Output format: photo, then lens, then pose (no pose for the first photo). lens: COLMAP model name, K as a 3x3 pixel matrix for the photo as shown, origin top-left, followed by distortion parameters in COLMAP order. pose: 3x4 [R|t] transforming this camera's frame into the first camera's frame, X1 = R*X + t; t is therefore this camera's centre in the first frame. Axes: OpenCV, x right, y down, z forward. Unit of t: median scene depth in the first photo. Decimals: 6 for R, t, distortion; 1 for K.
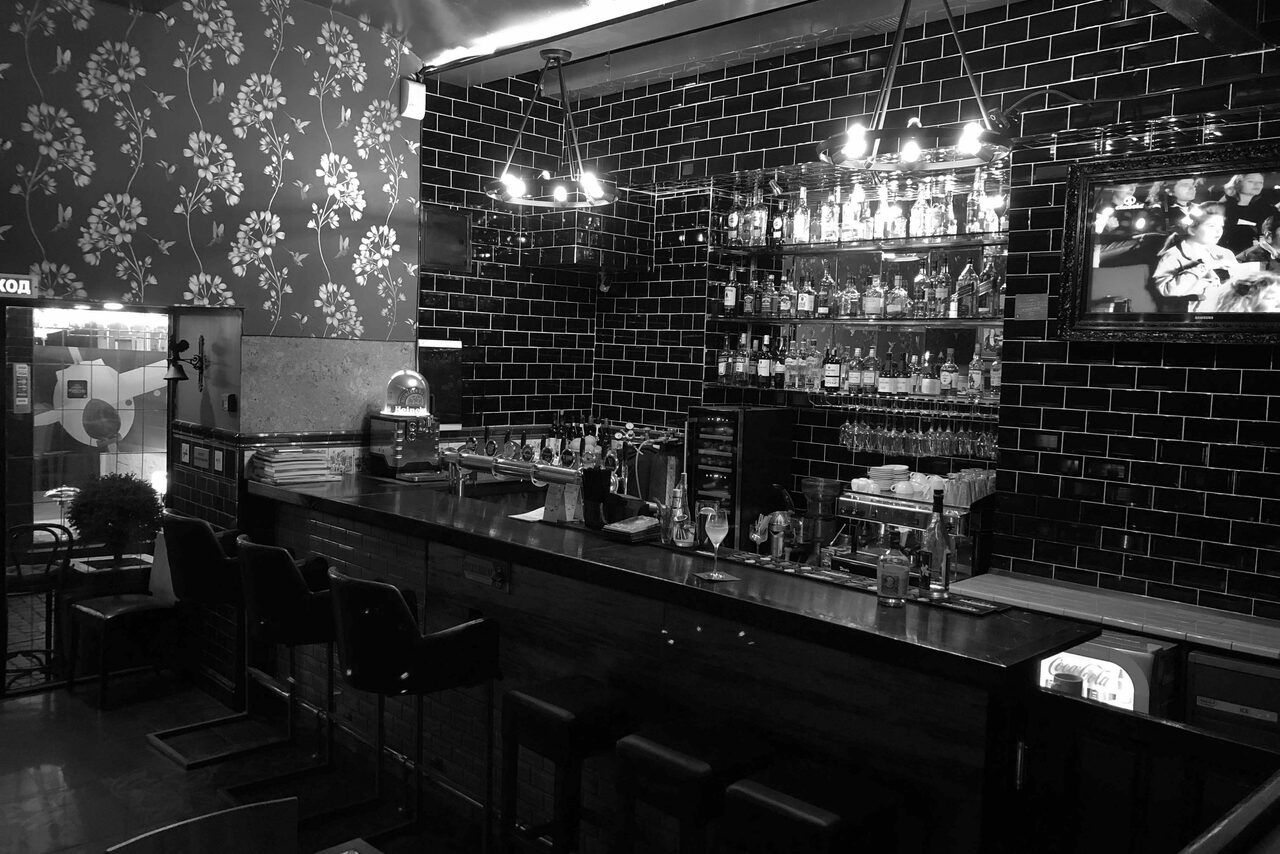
lens RADIAL K [[1045.3, 0, 626.7], [0, 1045.3, 418.4], [0, 0, 1]] dist [0.035144, -0.034472]
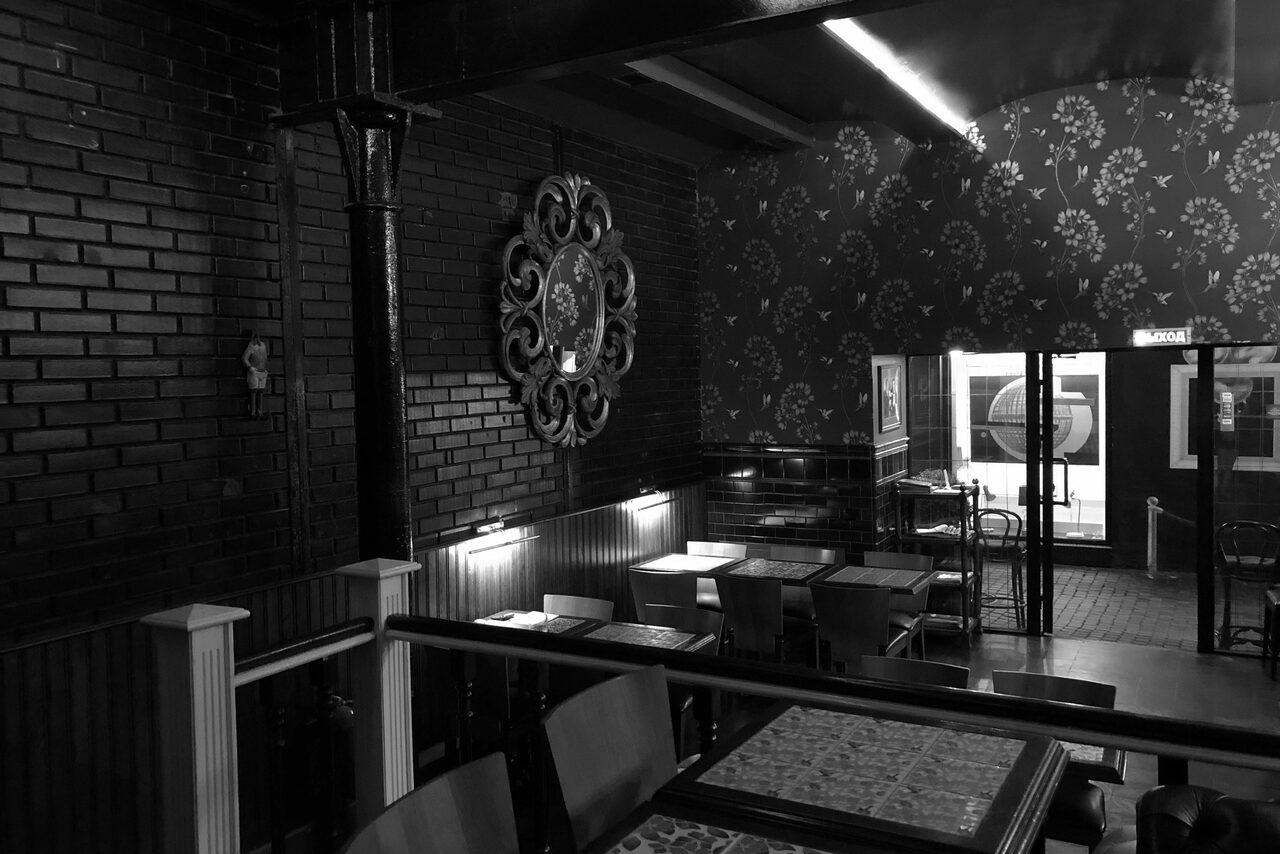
lens RADIAL K [[1045.3, 0, 627.1], [0, 1045.3, 418.1], [0, 0, 1]] dist [0.035144, -0.034472]
pose [[0.283172, 0.004078, -0.959061, 0.428942], [-0.023917, 0.999710, -0.002811, 0.000002], [0.958771, 0.023734, 0.283187, -0.046463]]
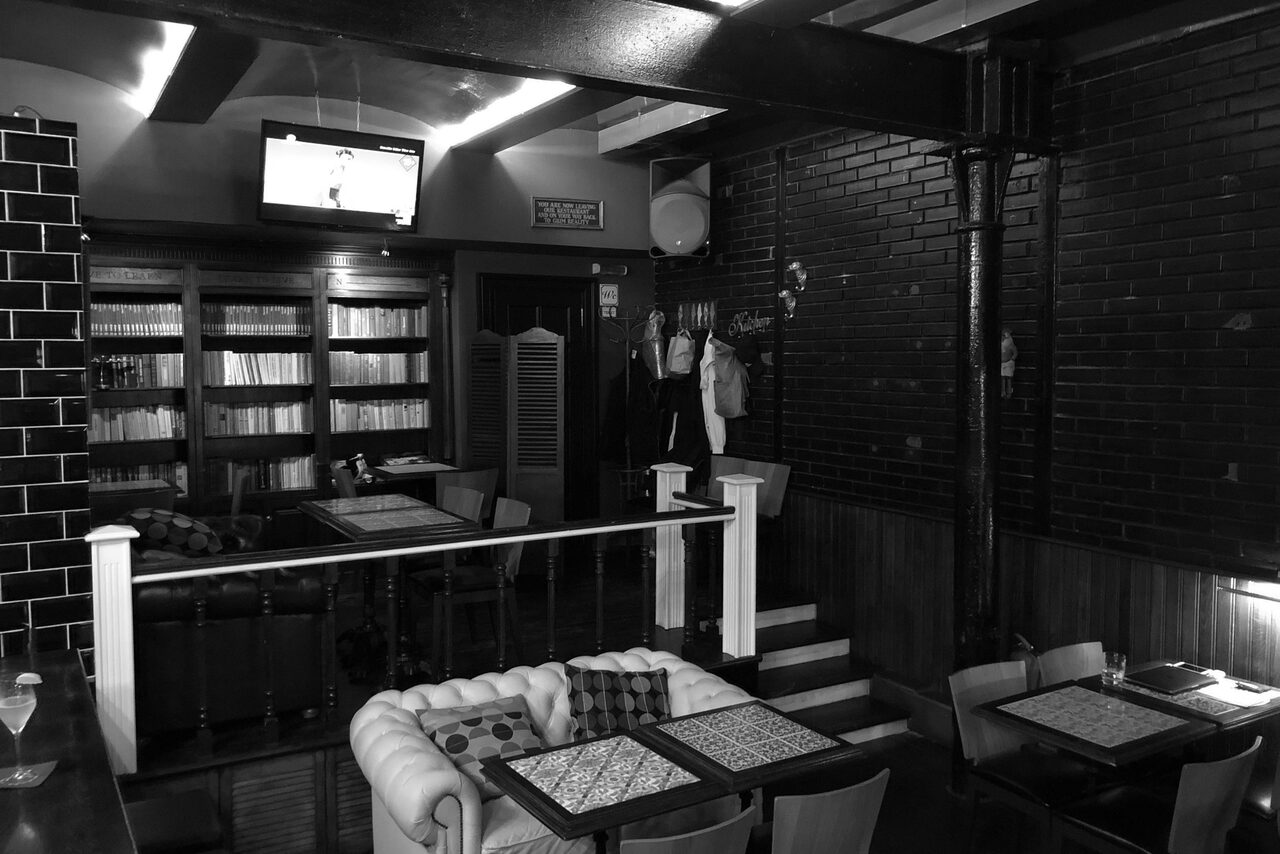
lens RADIAL K [[1045.3, 0, 629.0], [0, 1045.3, 419.7], [0, 0, 1]] dist [0.035144, -0.034472]
pose [[-0.972066, -0.049115, 0.229510, -0.252829], [-0.019416, 0.991335, 0.129912, -0.093419], [-0.233902, 0.121827, -0.964597, 0.914385]]
